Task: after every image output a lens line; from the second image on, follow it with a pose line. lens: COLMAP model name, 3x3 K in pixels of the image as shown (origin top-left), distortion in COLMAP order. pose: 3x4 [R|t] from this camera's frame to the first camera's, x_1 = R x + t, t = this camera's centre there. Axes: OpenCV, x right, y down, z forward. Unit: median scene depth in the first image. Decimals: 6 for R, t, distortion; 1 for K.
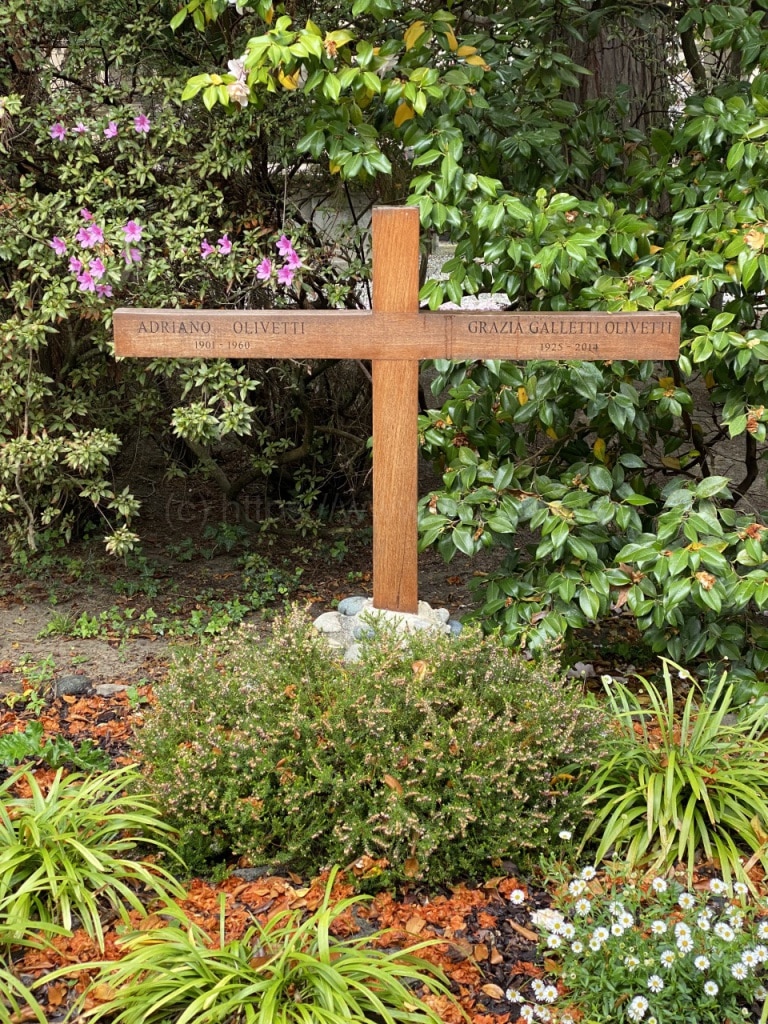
lens RADIAL K [[1554.9, 0, 384.0], [0, 1554.9, 512.0], [0, 0, 1]] dist [0.109272, -0.034335]
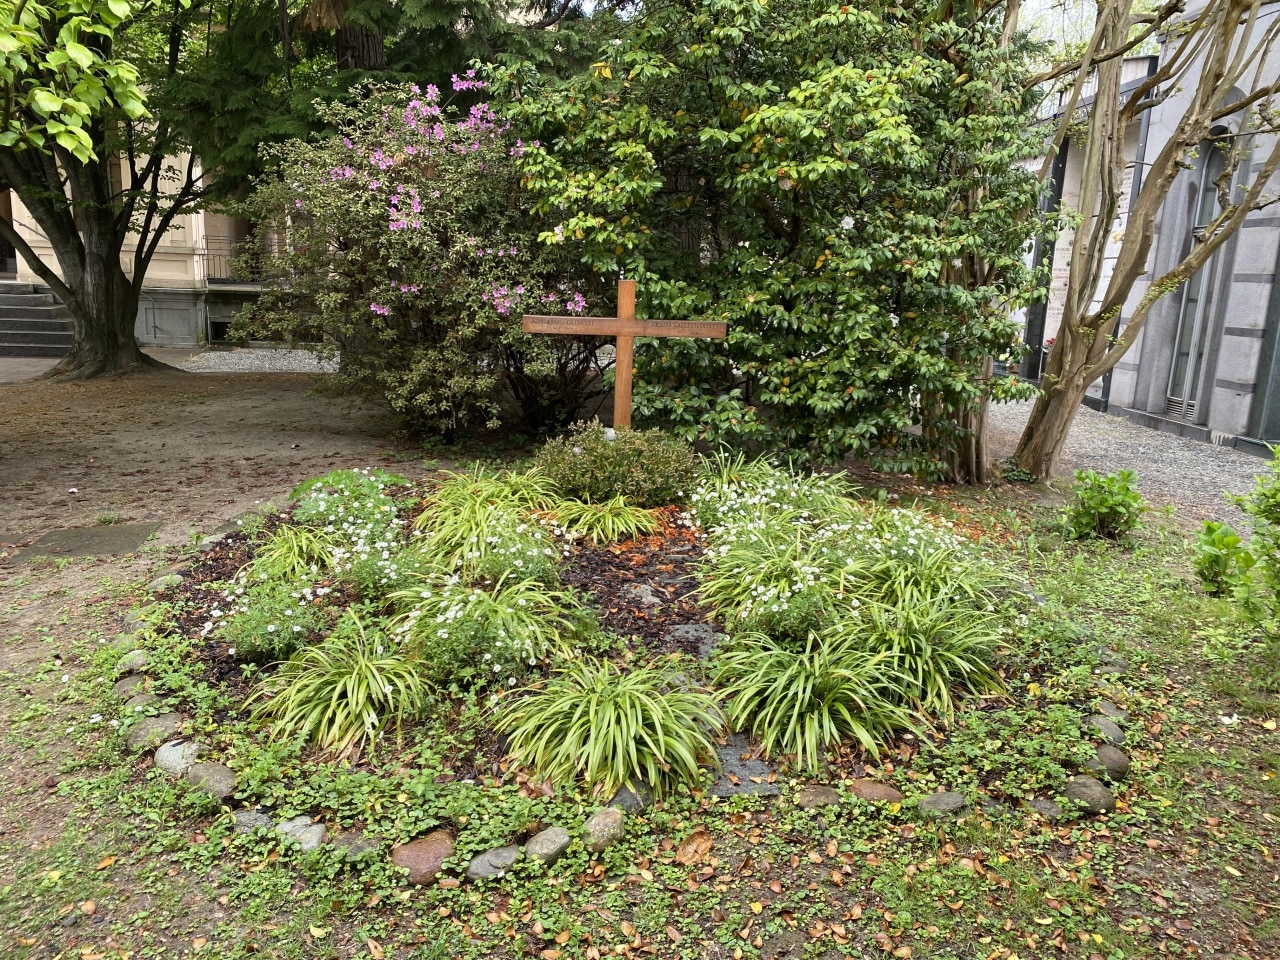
lens RADIAL K [[965.2, 0, 646.3], [0, 965.2, 483.3], [0, 0, 1]] dist [0.121457, -0.187556]
pose [[0.990657, 0.003509, 0.136334, -0.169421], [0.001613, 0.999297, -0.037446, 0.203901], [-0.136369, 0.037316, 0.989955, -0.622732]]
